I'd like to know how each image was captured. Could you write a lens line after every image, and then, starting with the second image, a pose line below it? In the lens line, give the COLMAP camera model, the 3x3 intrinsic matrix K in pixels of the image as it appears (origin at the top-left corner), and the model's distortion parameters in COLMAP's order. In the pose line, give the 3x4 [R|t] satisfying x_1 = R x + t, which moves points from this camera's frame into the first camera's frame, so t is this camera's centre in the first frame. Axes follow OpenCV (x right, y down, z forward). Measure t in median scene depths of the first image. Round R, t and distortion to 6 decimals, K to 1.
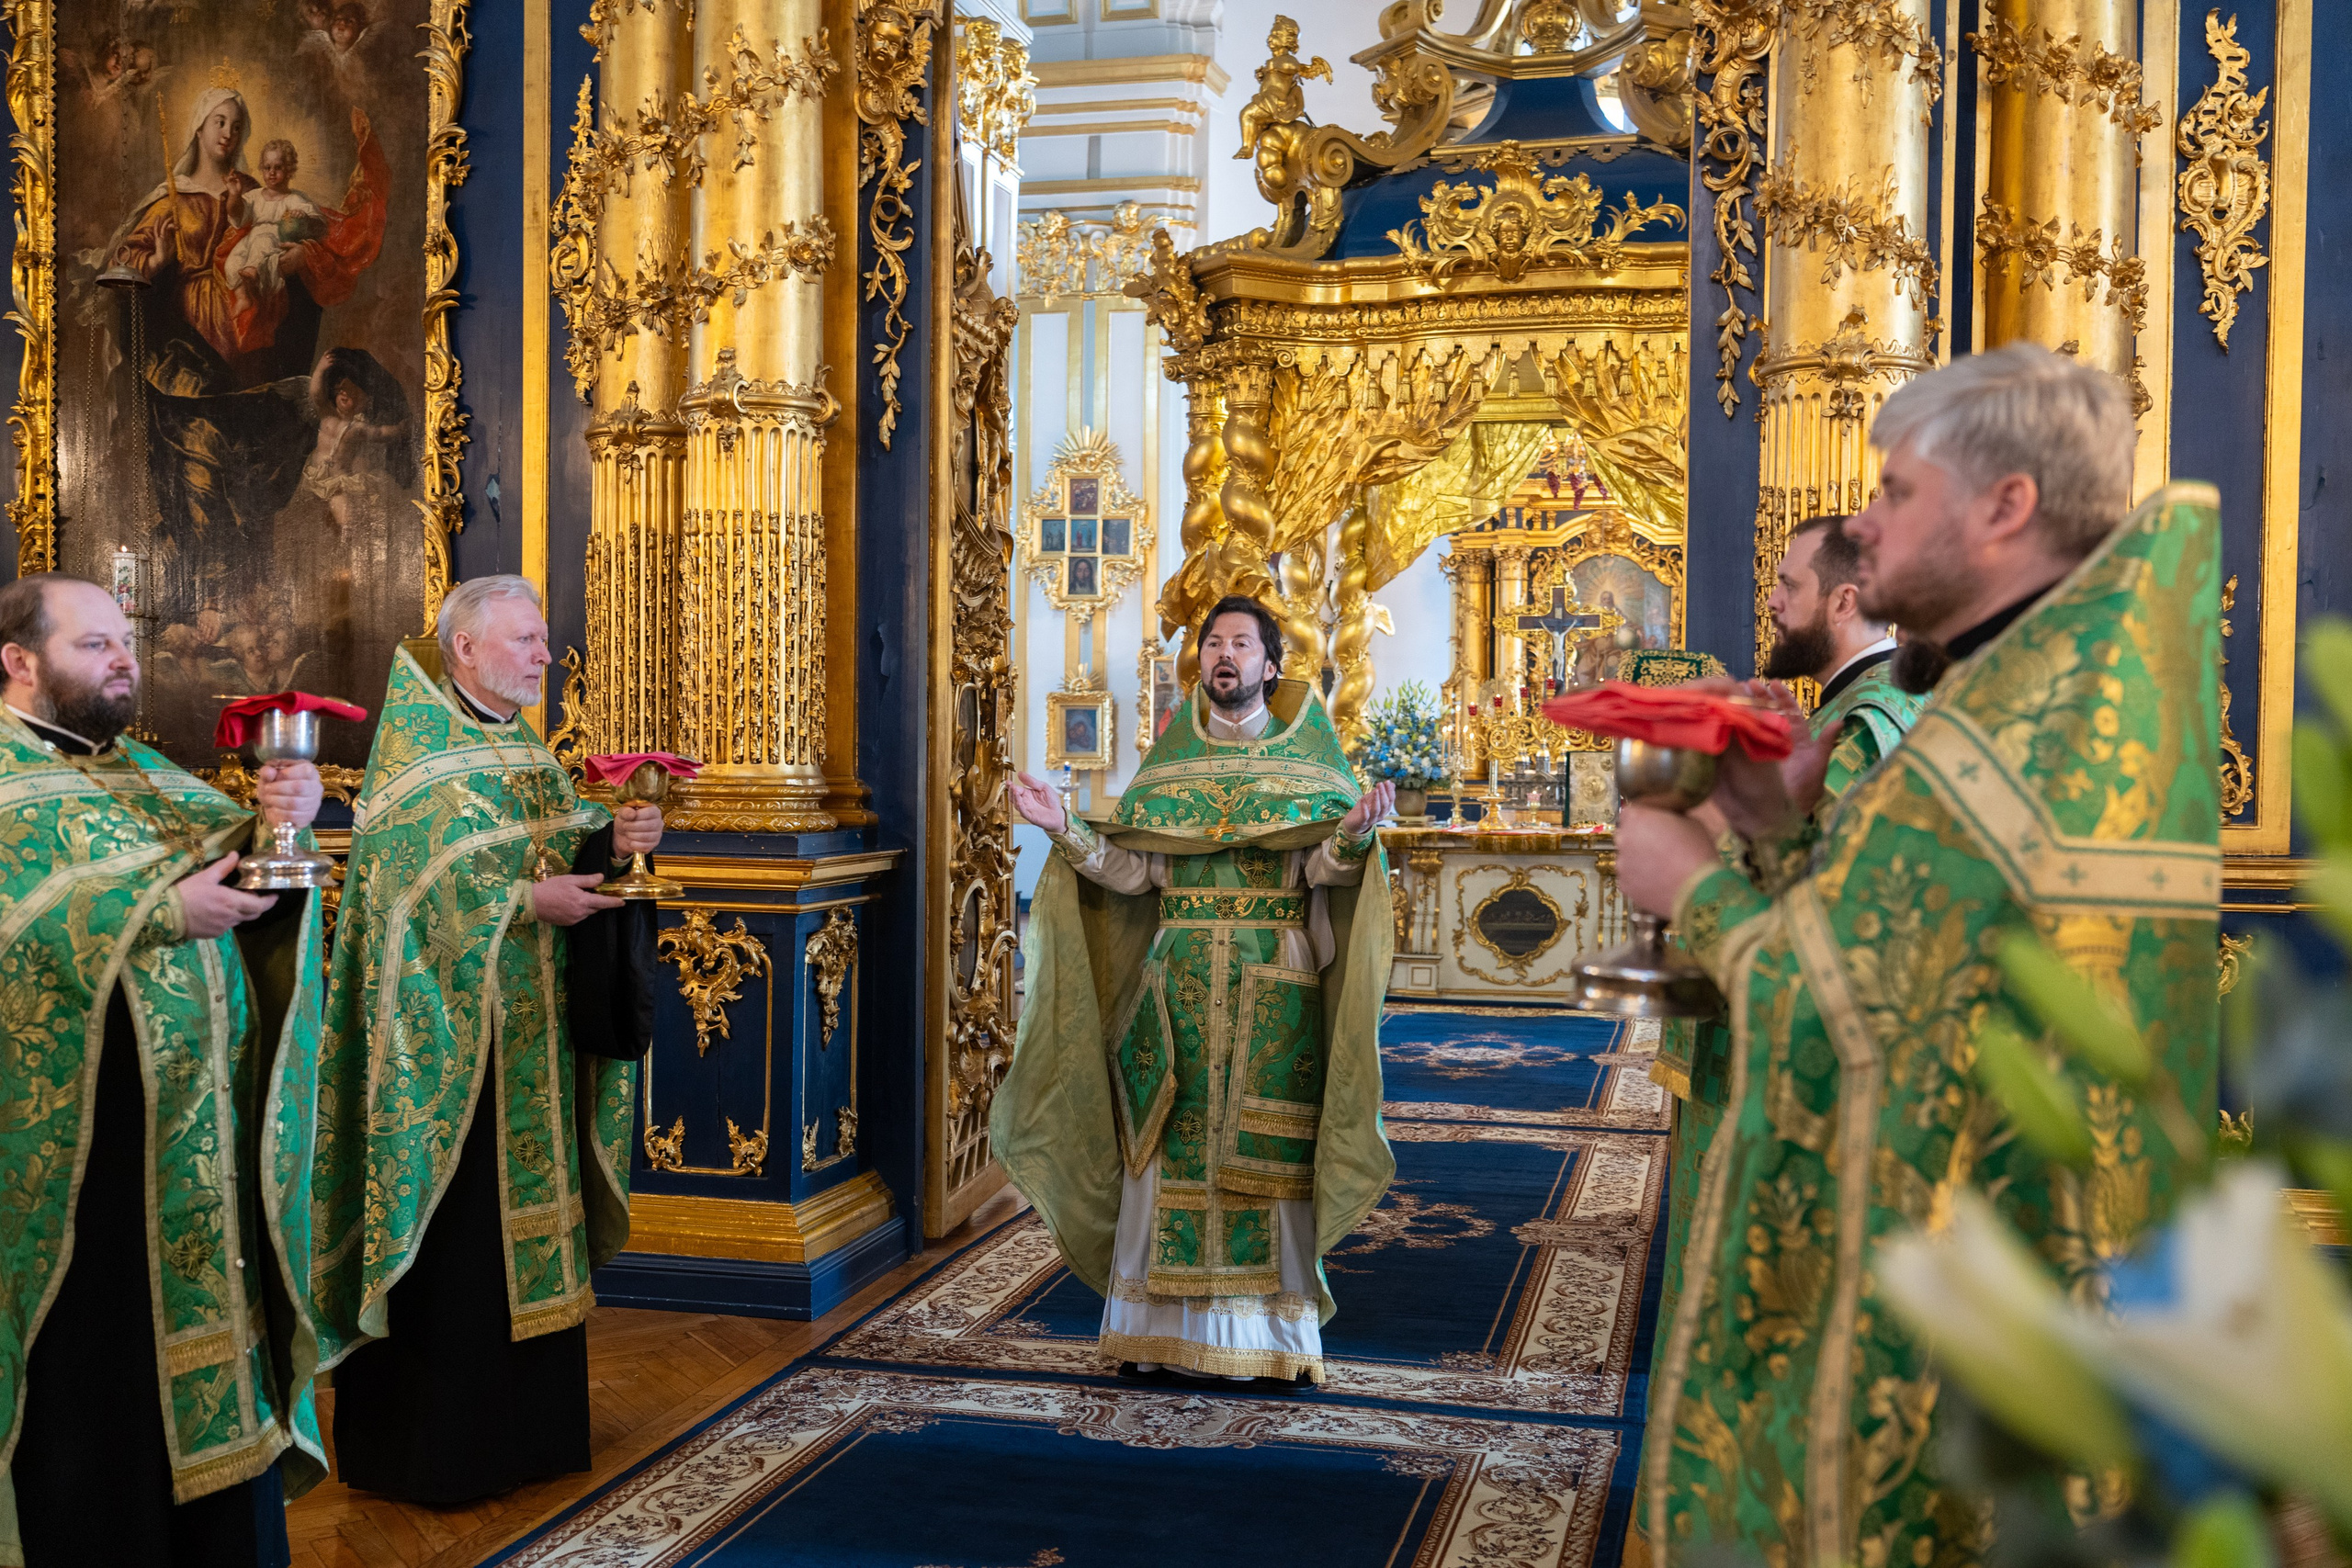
lens RADIAL K [[2393.1, 0, 1176.0], [0, 2393.1, 784.0], [0, 0, 1]] dist [-0.001618, 0.030871]
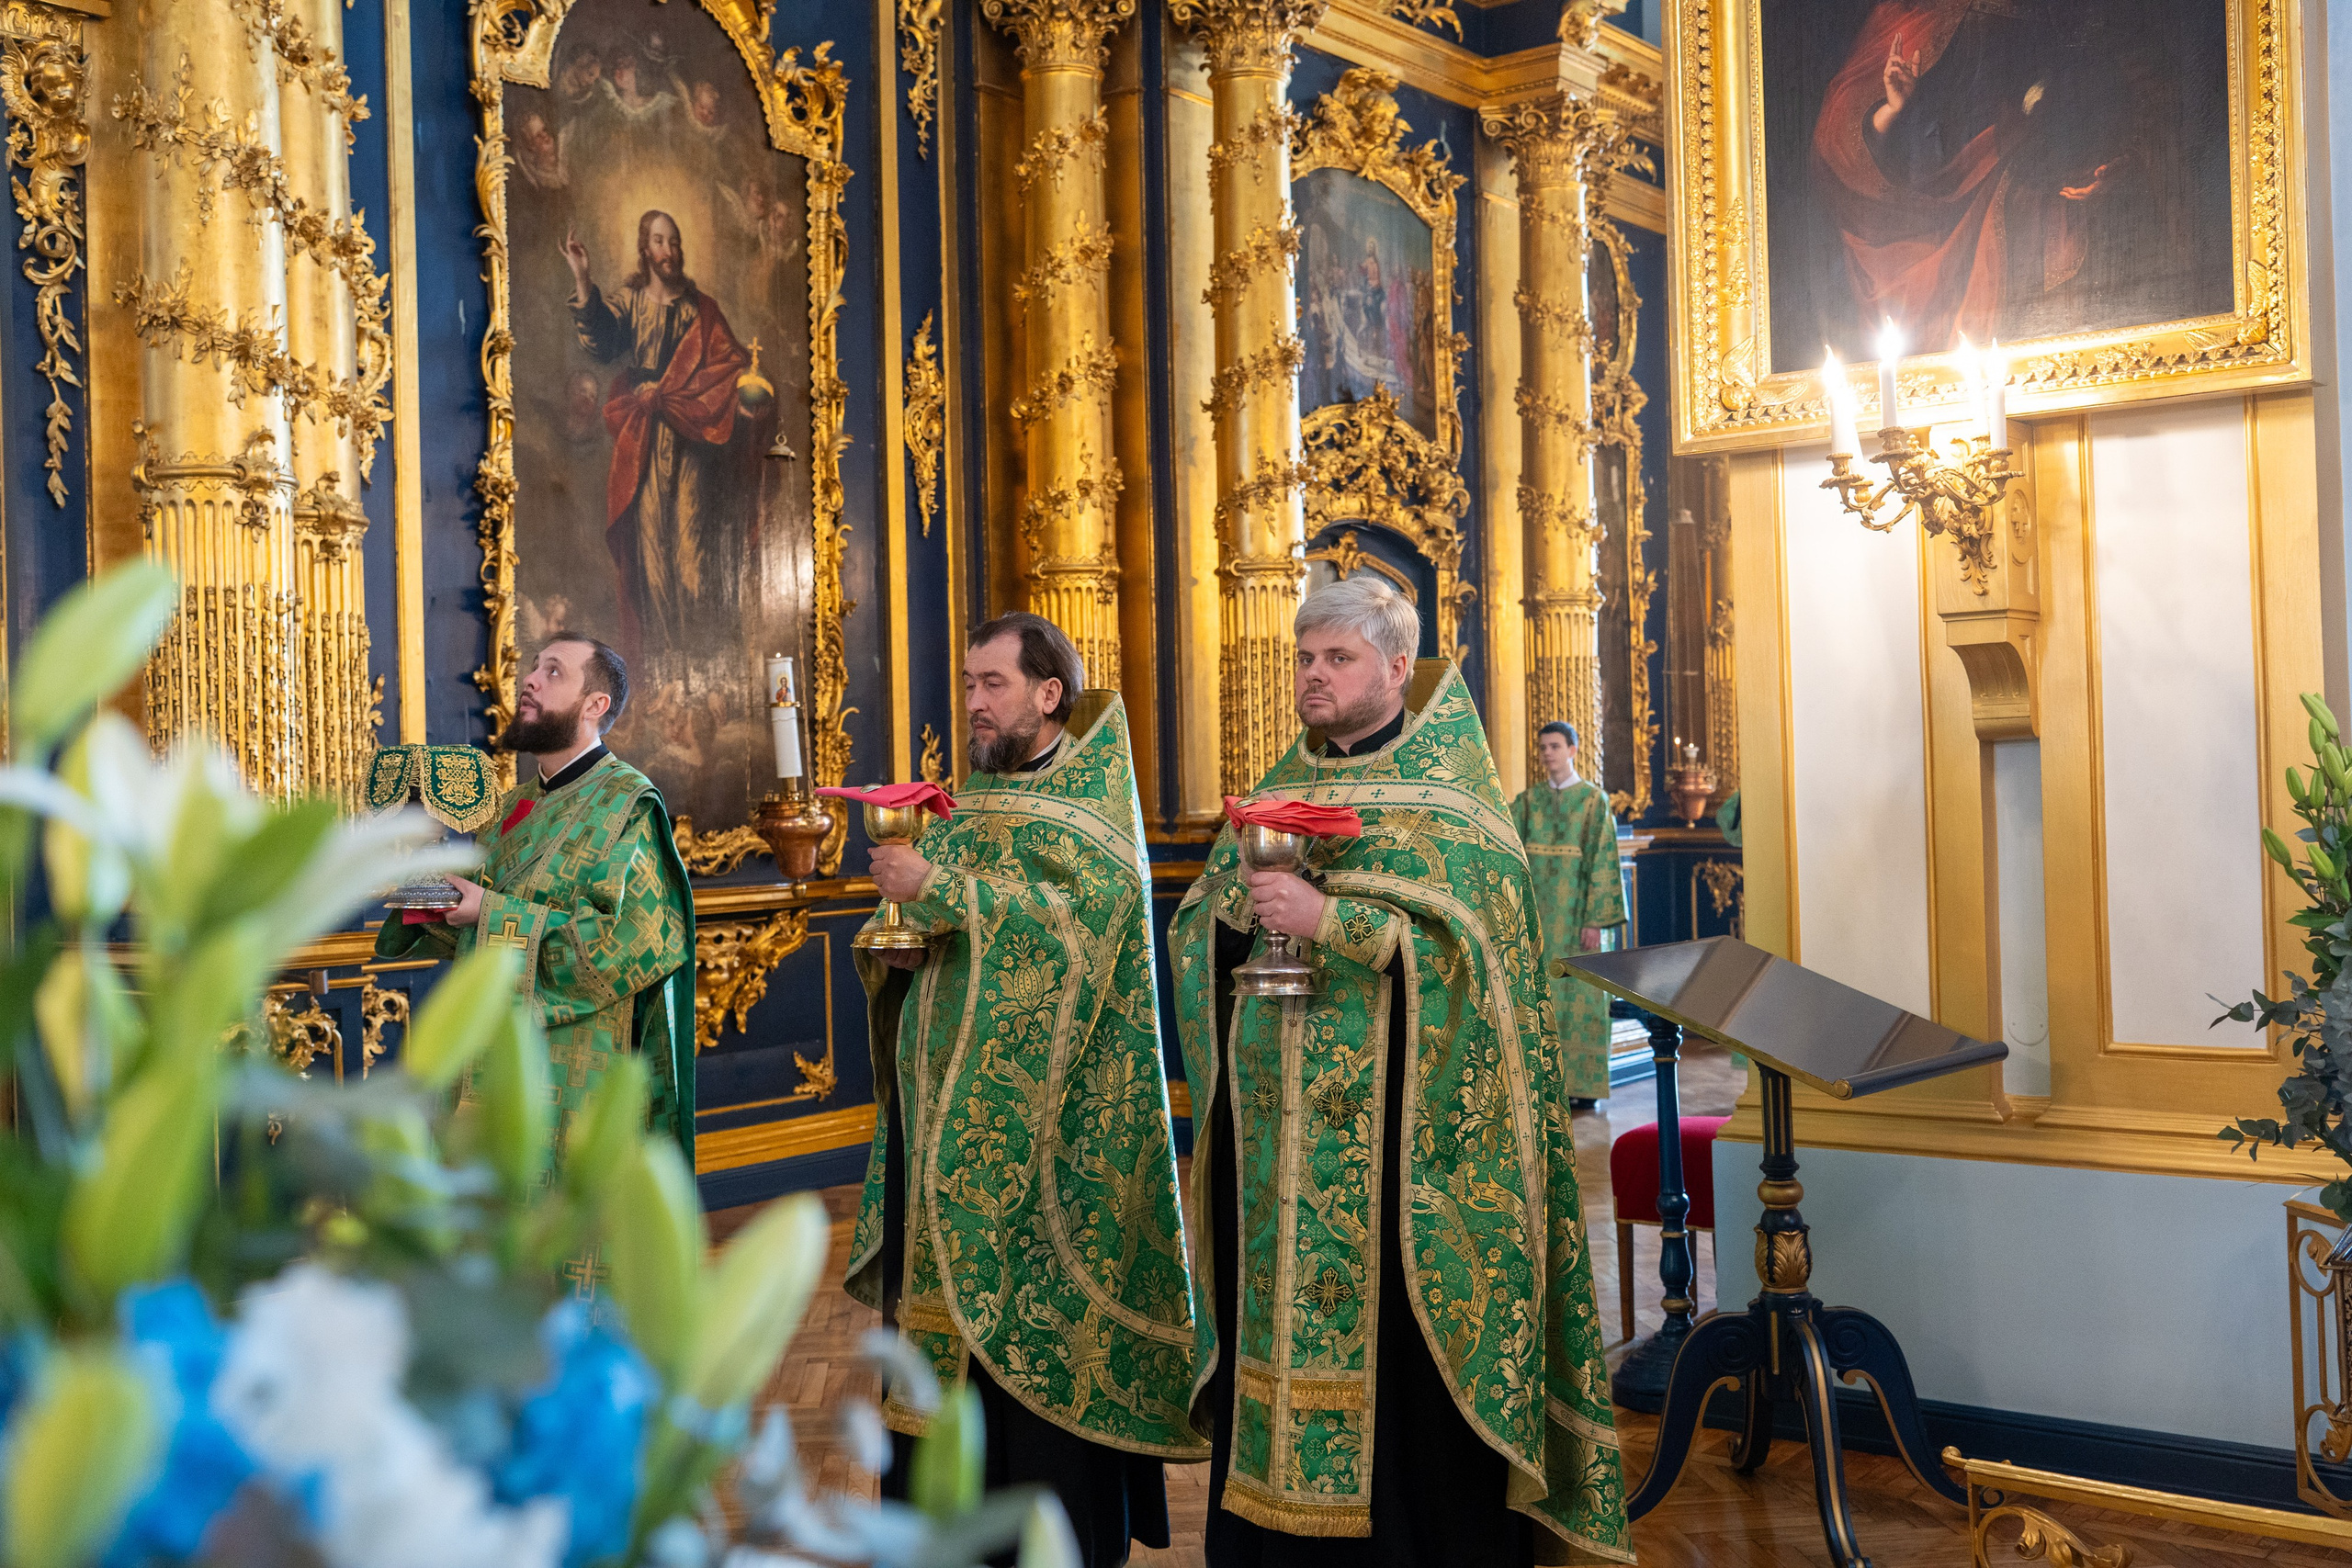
lens RADIAL K [[2393.1, 0, 1176.0], [0, 2393.1, 784.0], [0, 0, 1]] dist [-0.001618, 0.030871]
pose [[0.421099, -0.016877, 0.906858, -0.445645], [0.048671, 0.998807, -0.004012, -0.007830], [-0.905708, 0.045828, 0.421417, 0.129472]]
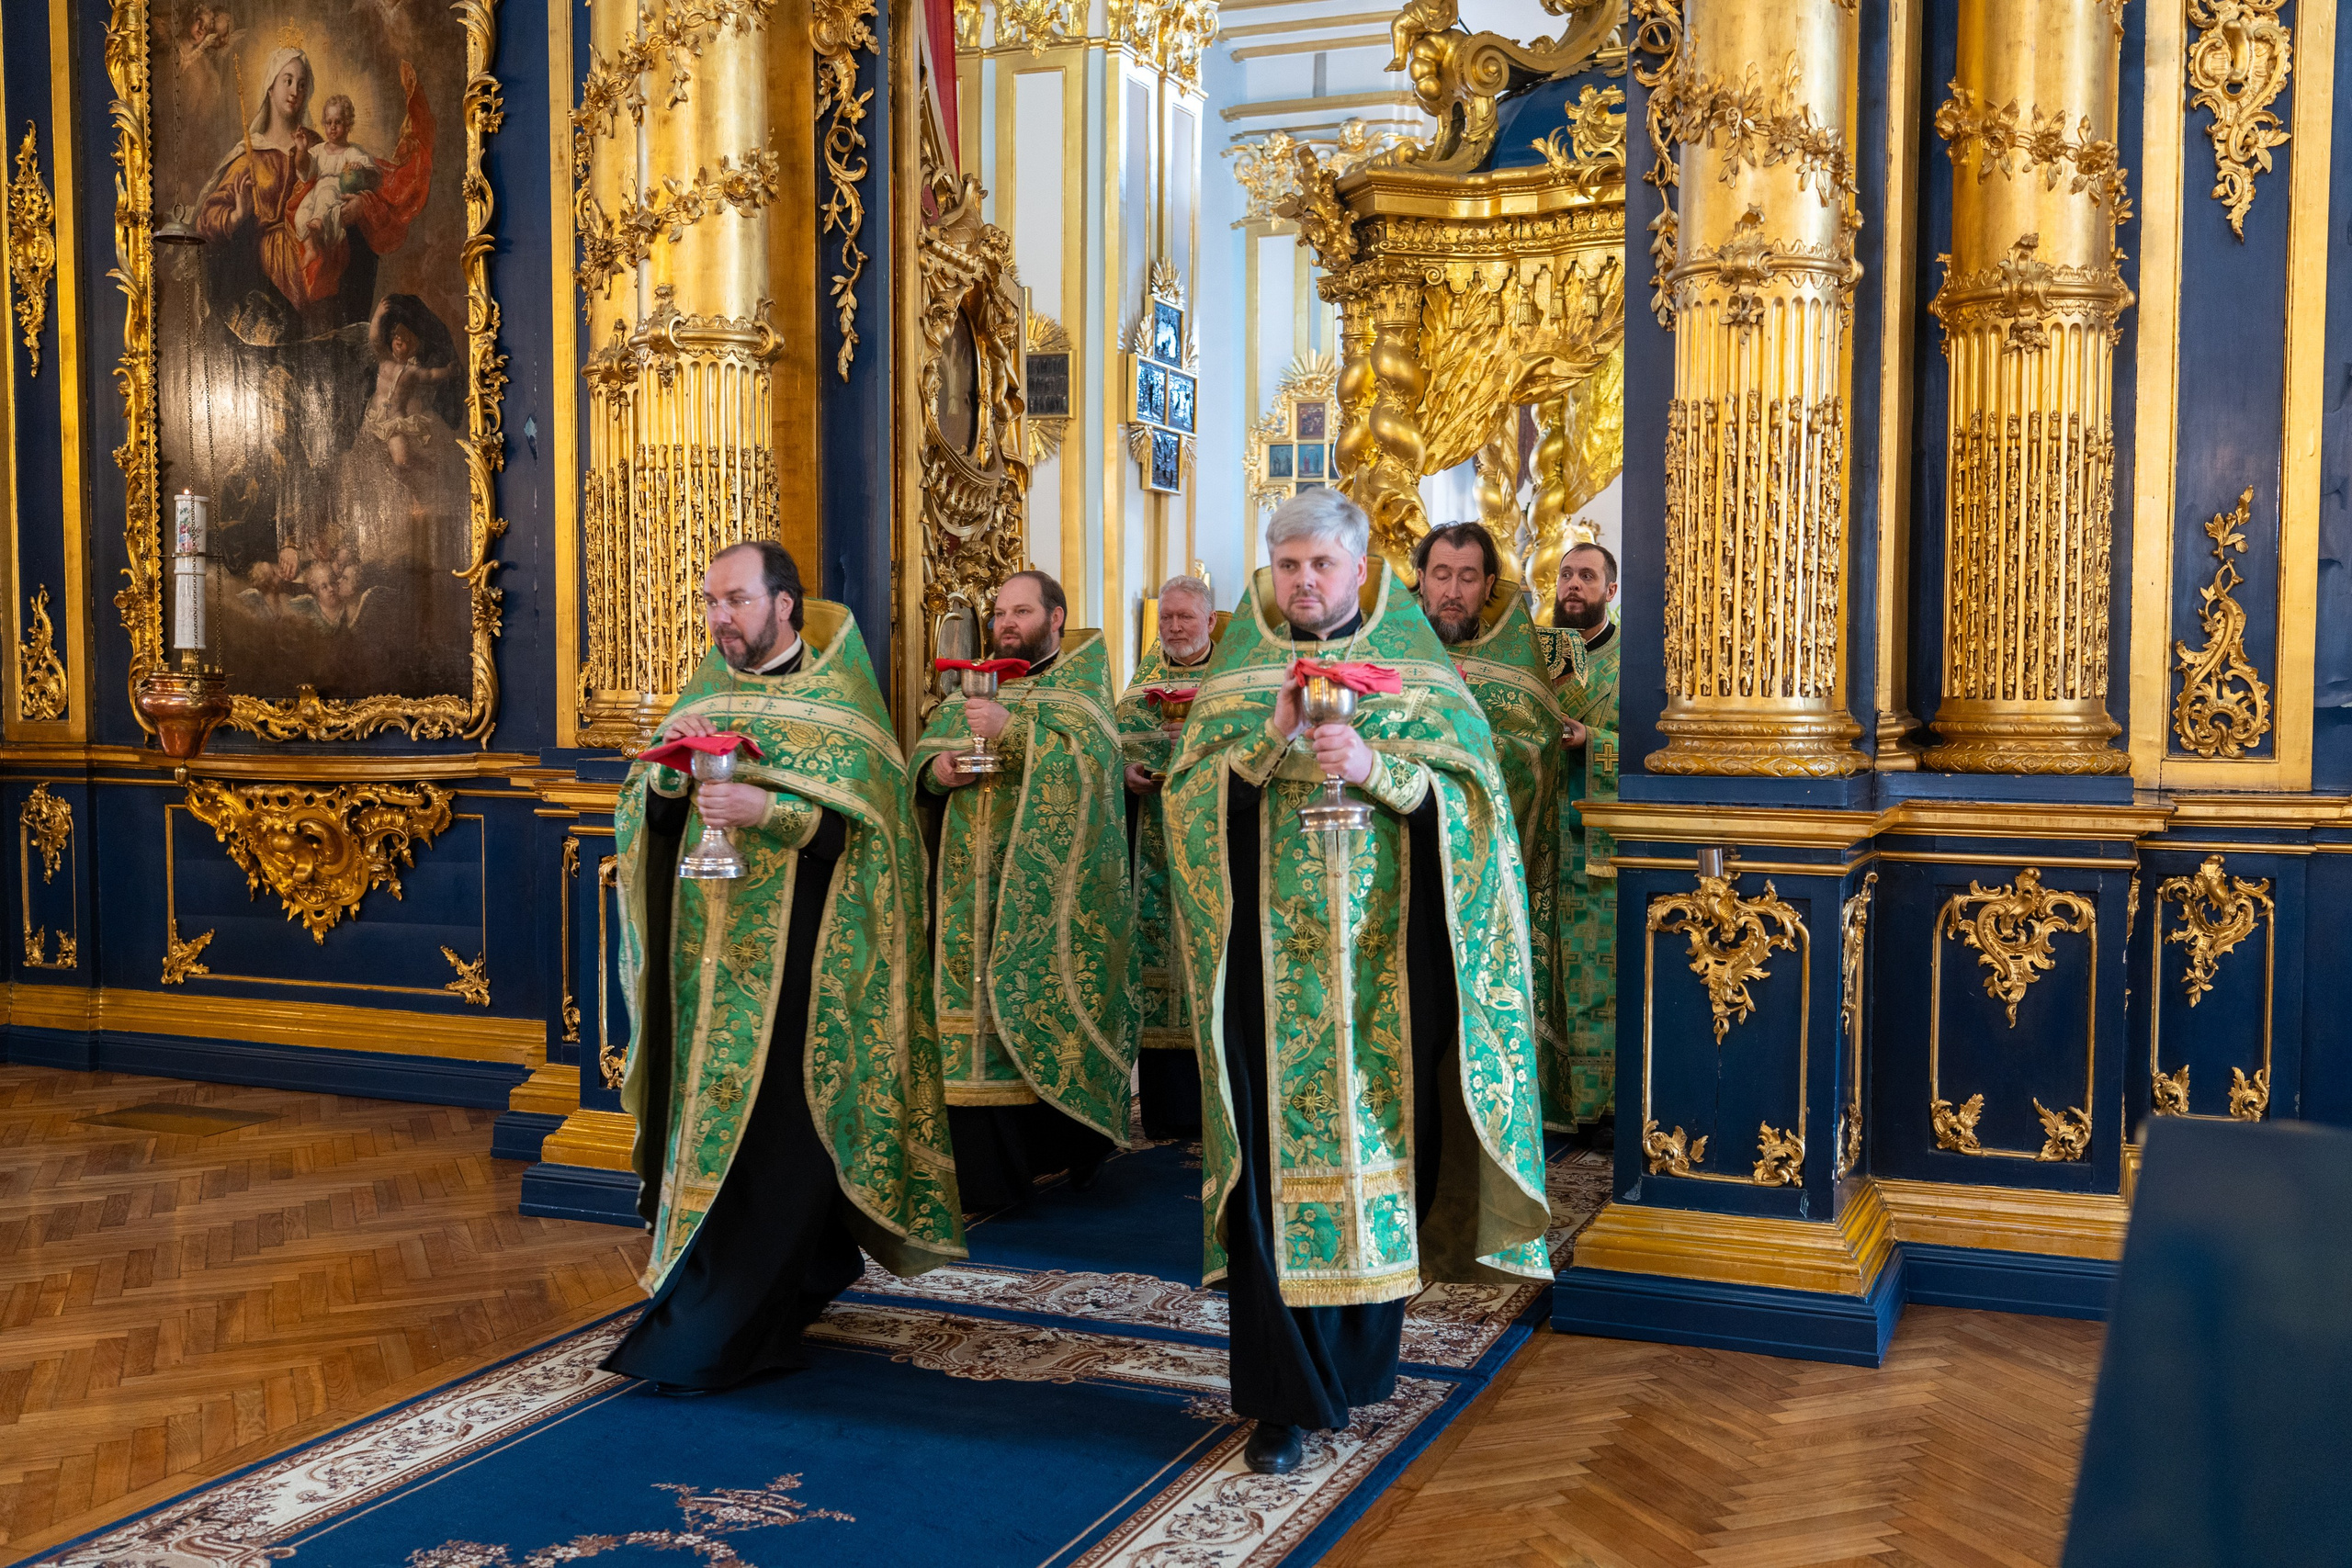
lens RADIAL K [[2393.1, 0, 1176.0], [0, 2393.1, 784.0], [0, 0, 1]] dist [-0.001618, 0.030871]
pose [[0.986445, 0.004772, -0.164025, 0.176396], [0.000287, 0.999525, 0.030807, -0.001493], [0.164094, -0.030436, 0.985975, 0.025726]]
